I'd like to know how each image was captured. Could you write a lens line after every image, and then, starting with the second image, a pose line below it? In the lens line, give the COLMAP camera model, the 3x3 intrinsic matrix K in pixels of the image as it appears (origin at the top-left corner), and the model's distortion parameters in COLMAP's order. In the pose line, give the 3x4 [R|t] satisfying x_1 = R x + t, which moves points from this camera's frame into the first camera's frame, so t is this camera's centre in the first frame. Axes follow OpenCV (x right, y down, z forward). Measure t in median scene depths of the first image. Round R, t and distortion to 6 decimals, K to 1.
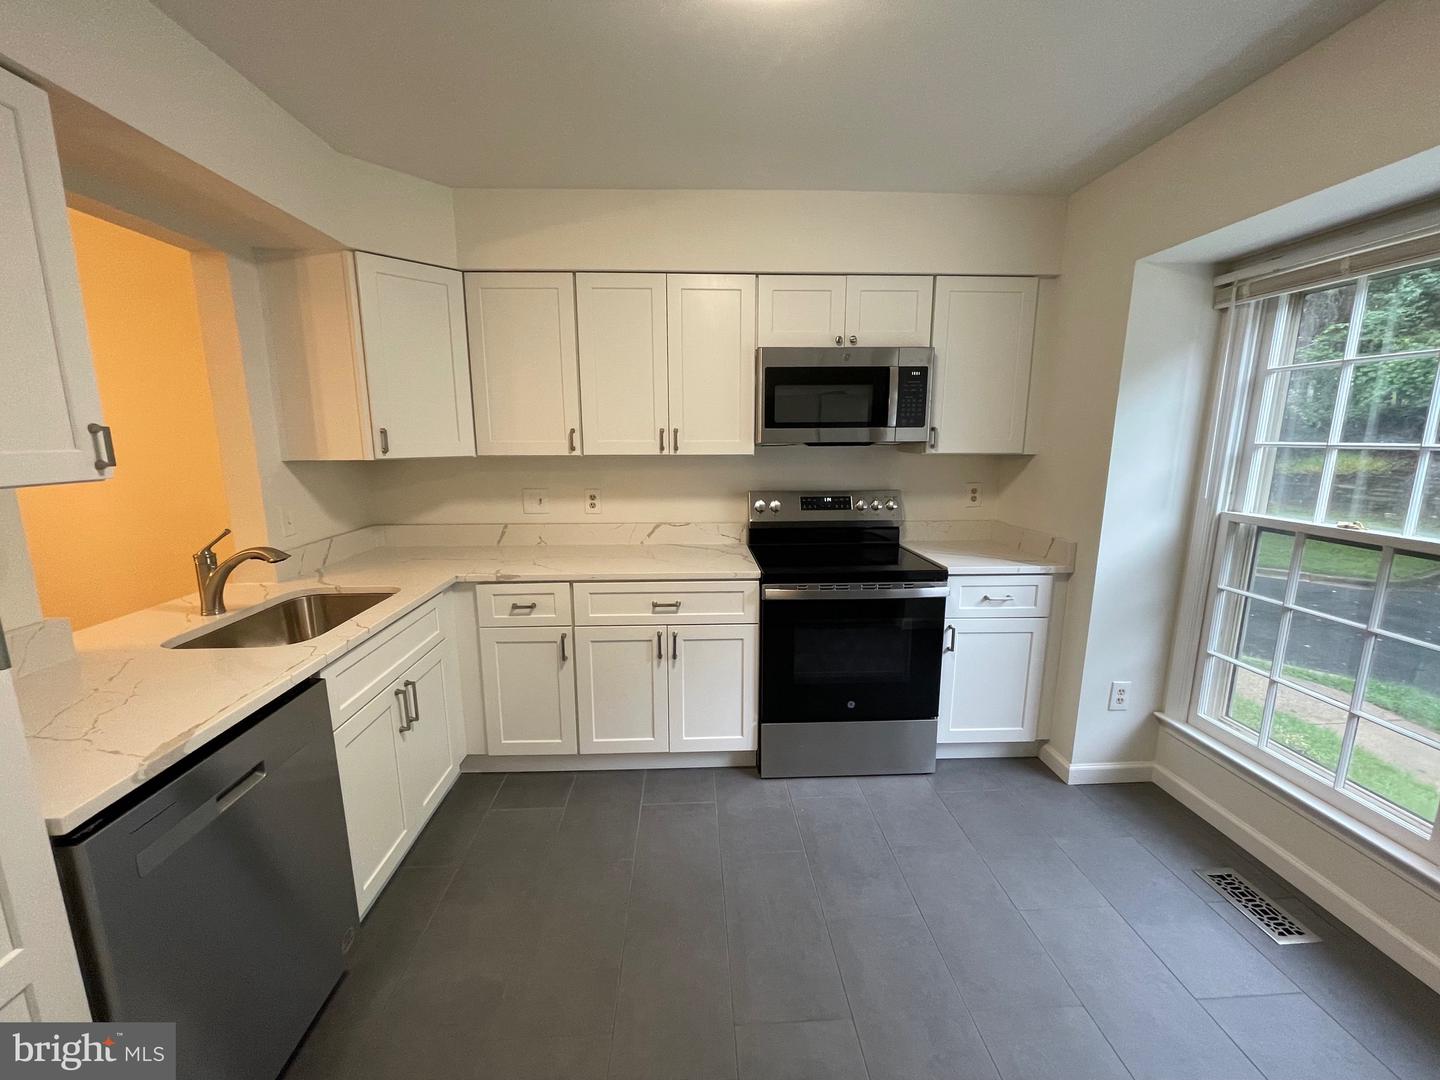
lens RADIAL K [[581.1, 0, 713.2], [0, 581.1, 539.9], [0, 0, 1]] dist [-0.000509, -0.000258]
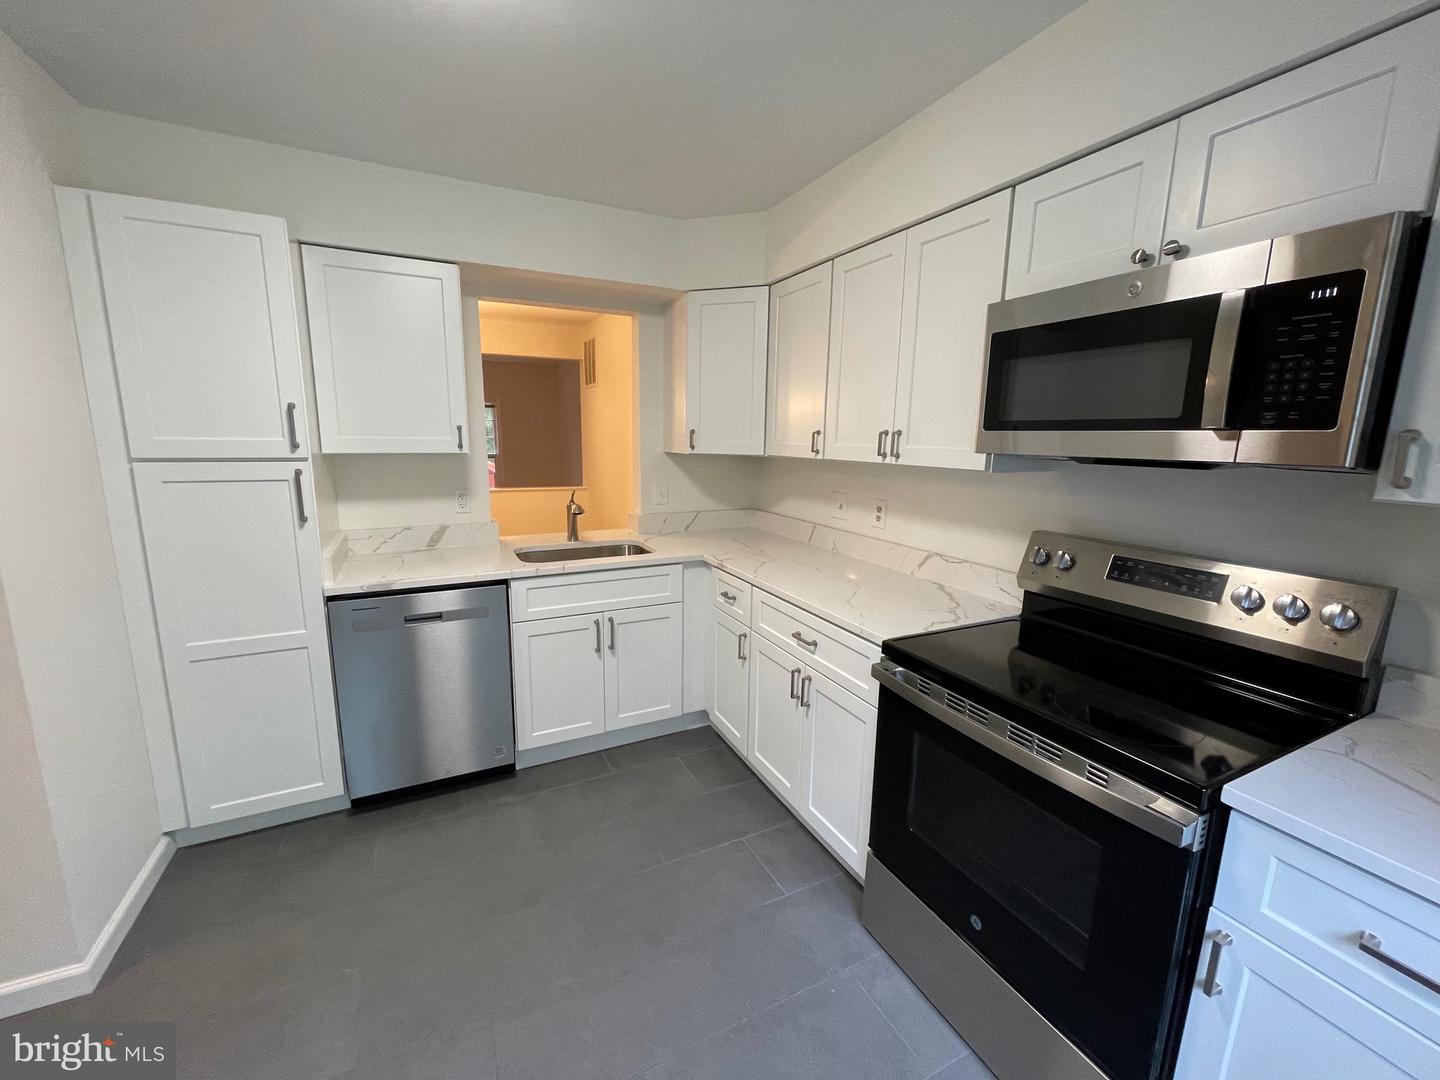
lens RADIAL K [[581.1, 0, 719.1], [0, 581.1, 539.8], [0, 0, 1]] dist [-0.000509, -0.000258]
pose [[0.401802, 0.173378, -0.899164, 0.584374], [-0.178748, 0.977874, 0.108679, -0.095911], [0.898112, 0.117056, 0.423903, 0.501121]]
